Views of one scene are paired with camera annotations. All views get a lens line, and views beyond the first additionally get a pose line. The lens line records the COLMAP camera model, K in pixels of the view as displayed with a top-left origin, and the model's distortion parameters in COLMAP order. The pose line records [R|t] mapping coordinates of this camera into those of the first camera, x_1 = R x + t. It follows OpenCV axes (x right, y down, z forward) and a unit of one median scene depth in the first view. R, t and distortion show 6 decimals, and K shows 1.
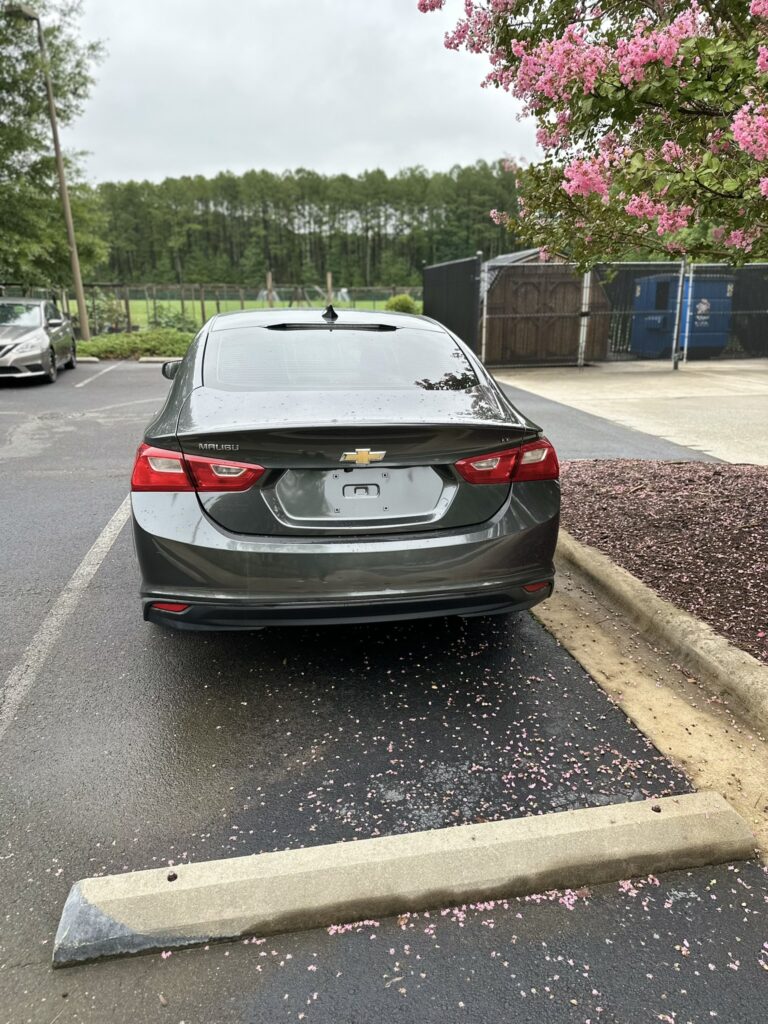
lens RADIAL K [[728.2, 0, 381.6], [0, 728.2, 530.0], [0, 0, 1]] dist [0.072935, -0.158936]
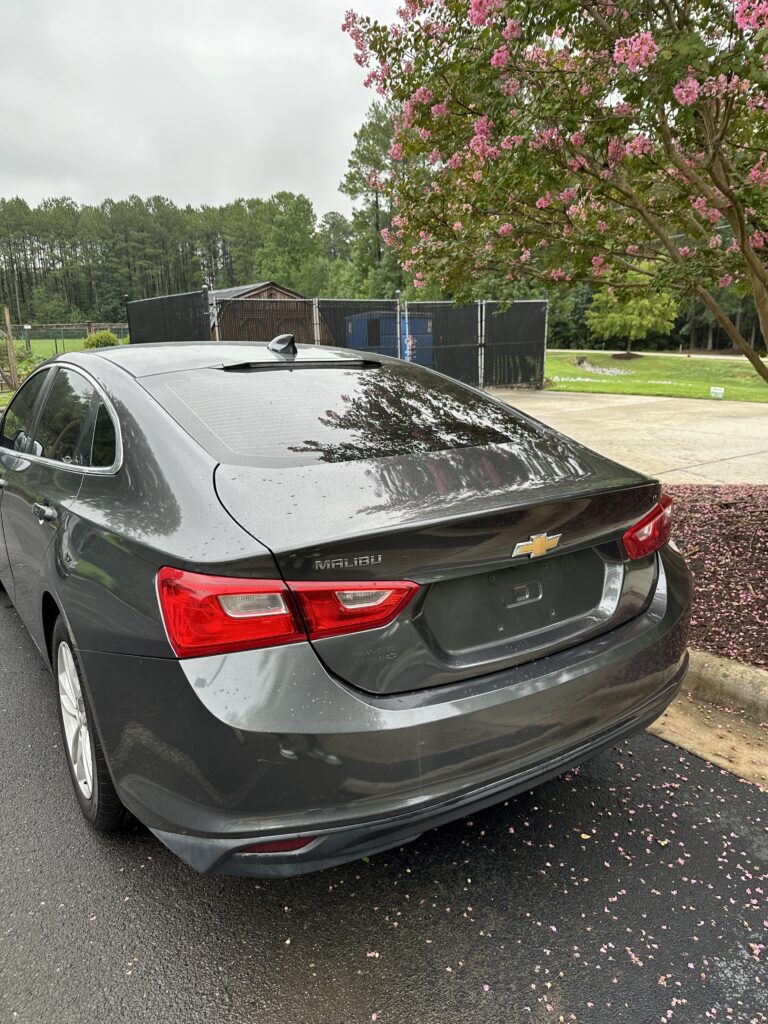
lens RADIAL K [[730.0, 0, 396.5], [0, 730.0, 523.7], [0, 0, 1]] dist [0.053167, -0.090844]
pose [[0.900839, -0.117105, 0.418061, -0.067387], [0.140231, 0.989805, -0.024911, -0.019216], [-0.410882, 0.081066, 0.908077, 0.066282]]
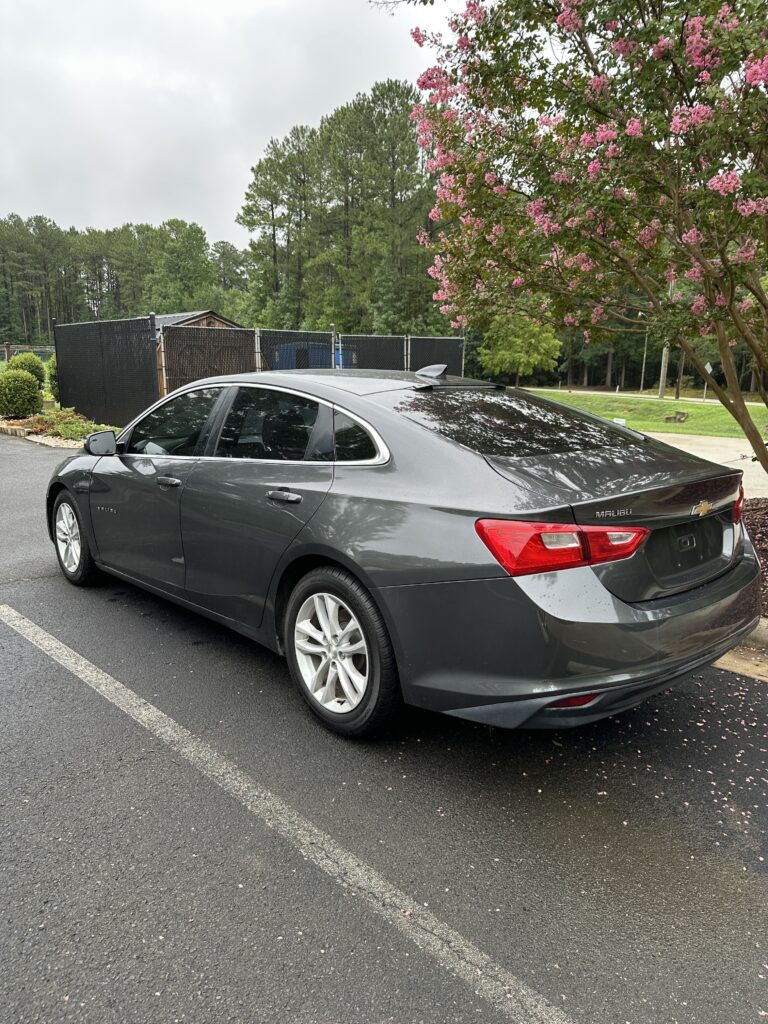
lens RADIAL K [[724.4, 0, 399.1], [0, 724.4, 515.8], [0, 0, 1]] dist [0.092771, -0.164535]
pose [[0.823010, -0.101520, 0.558880, -0.149000], [0.156090, 0.986442, -0.050673, -0.016377], [-0.546159, 0.128940, 0.827699, 0.058555]]
